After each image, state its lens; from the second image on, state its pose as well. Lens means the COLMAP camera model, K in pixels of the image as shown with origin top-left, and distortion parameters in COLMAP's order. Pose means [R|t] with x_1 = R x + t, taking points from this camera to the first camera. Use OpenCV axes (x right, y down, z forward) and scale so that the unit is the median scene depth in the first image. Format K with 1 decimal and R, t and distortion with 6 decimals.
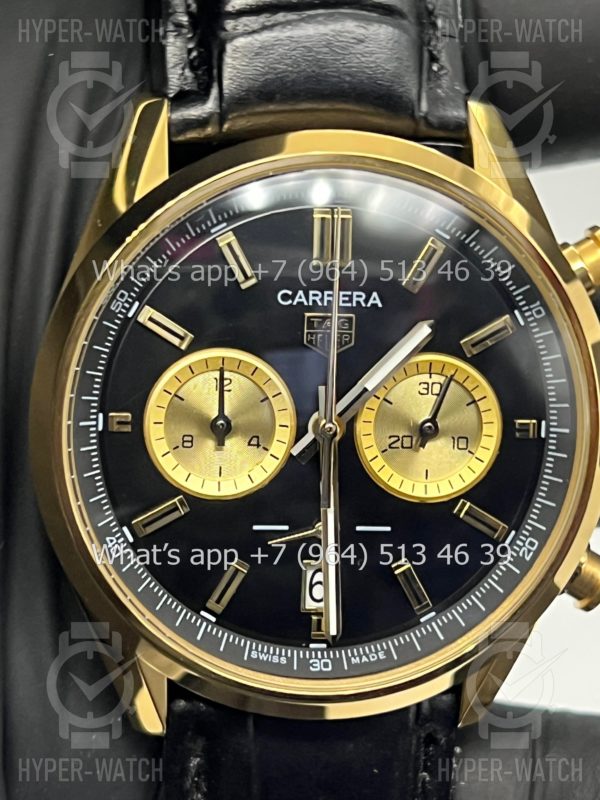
lens RADIAL K [[1907.8, 0, 300.0], [0, 1907.8, 400.0], [0, 0, 1]] dist [0.280324, -0.715259]
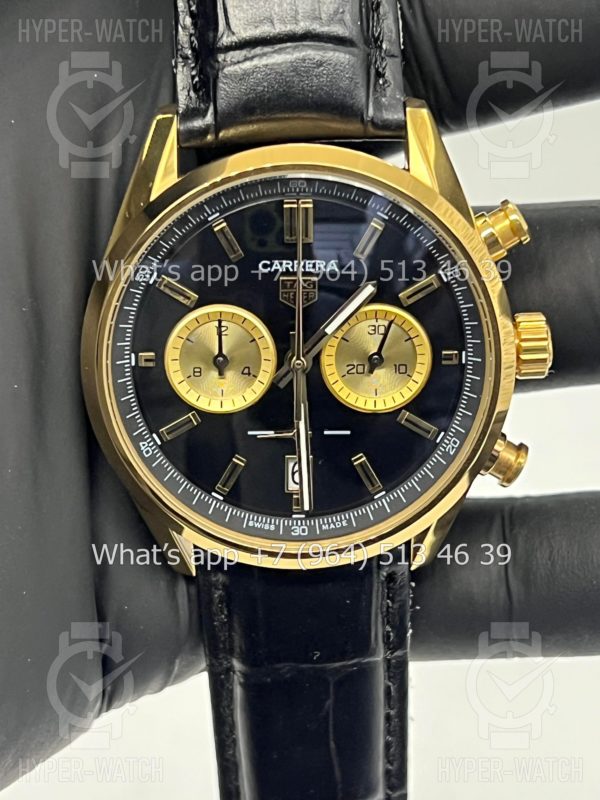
lens RADIAL K [[1907.8, 0, 300.0], [0, 1907.8, 400.0], [0, 0, 1]] dist [0.280324, -0.715259]
pose [[0.993063, -0.004063, -0.117514, 0.173029], [0.021840, 0.988385, 0.150394, -0.161018], [0.115538, -0.151917, 0.981617, -0.331259]]
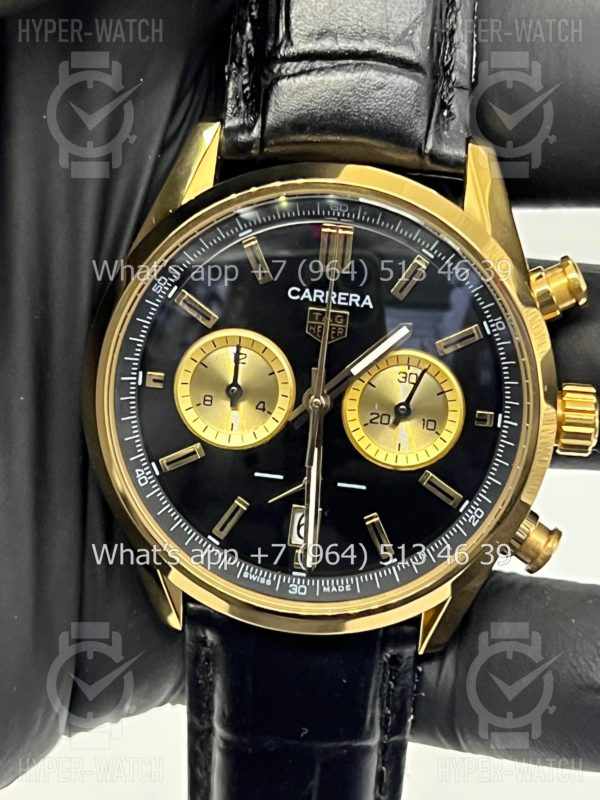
lens RADIAL K [[1907.8, 0, 300.0], [0, 1907.8, 400.0], [0, 0, 1]] dist [0.280324, -0.715259]
pose [[0.977139, 0.105943, -0.184326, 0.229208], [-0.096460, 0.993545, 0.059702, -0.058762], [0.189461, -0.040557, 0.981050, -0.214877]]
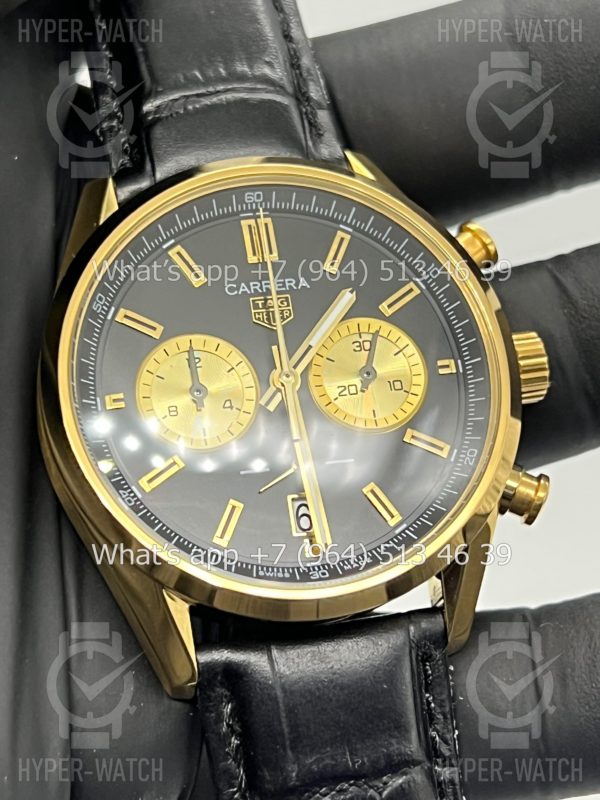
lens RADIAL K [[1907.8, 0, 300.0], [0, 1907.8, 400.0], [0, 0, 1]] dist [0.280324, -0.715259]
pose [[0.980292, -0.172047, 0.097100, -0.095253], [0.196079, 0.907322, -0.371915, 0.472641], [-0.024114, 0.383624, 0.923174, -0.108490]]
